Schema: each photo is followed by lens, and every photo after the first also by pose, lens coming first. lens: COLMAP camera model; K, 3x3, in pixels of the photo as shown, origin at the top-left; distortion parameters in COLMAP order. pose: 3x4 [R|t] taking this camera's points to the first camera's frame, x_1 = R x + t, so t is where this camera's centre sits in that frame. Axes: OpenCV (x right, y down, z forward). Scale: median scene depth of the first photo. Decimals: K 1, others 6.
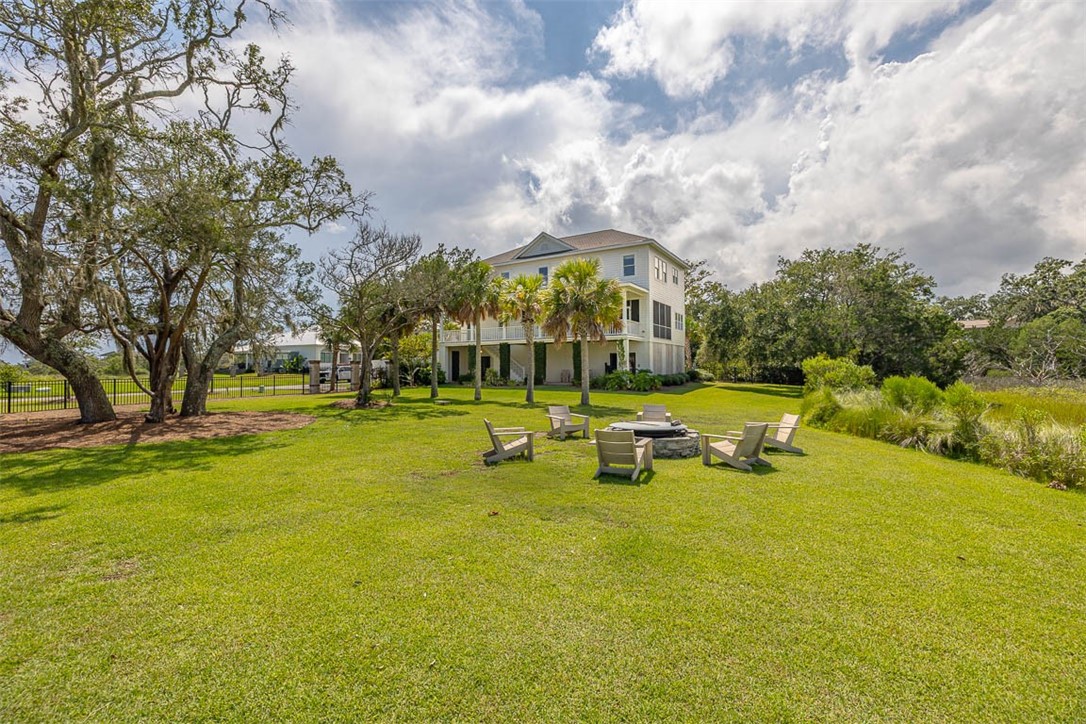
lens RADIAL K [[470.1, 0, 541.8], [0, 470.1, 360.7], [0, 0, 1]] dist [-0.001097, -0.000015]
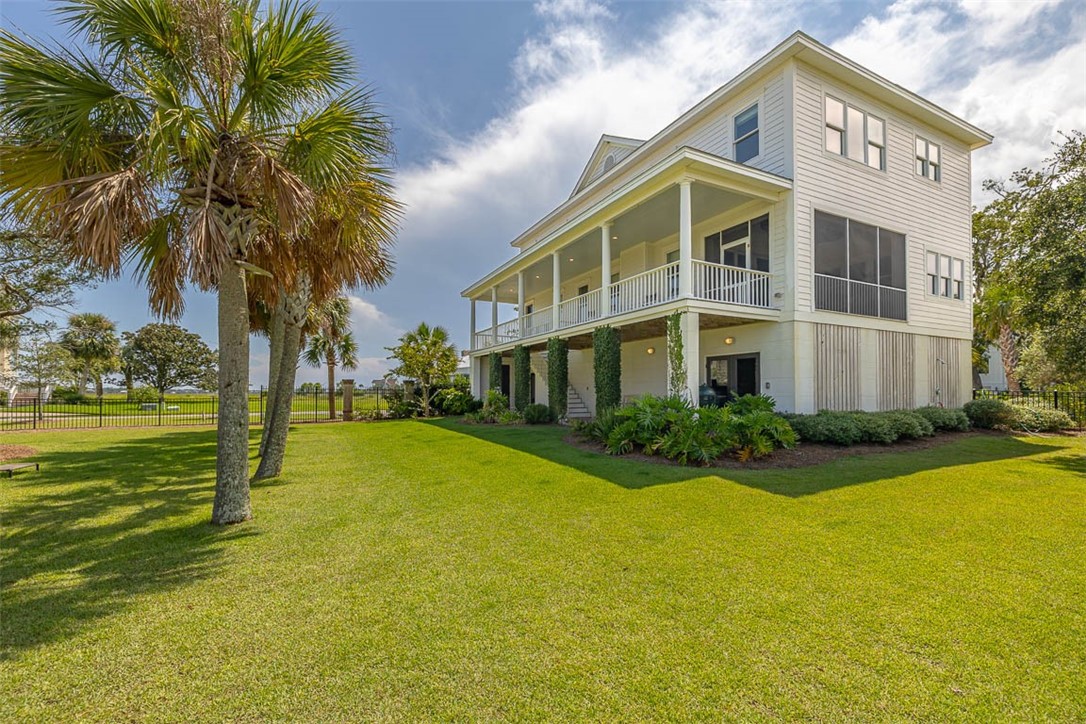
lens RADIAL K [[470.1, 0, 559.4], [0, 470.1, 388.6], [0, 0, 1]] dist [-0.001097, -0.000015]
pose [[0.847606, 0.003407, -0.530616, 0.228799], [-0.001893, 0.999992, 0.003396, 0.010099], [0.530623, -0.001874, 0.847606, 0.502063]]
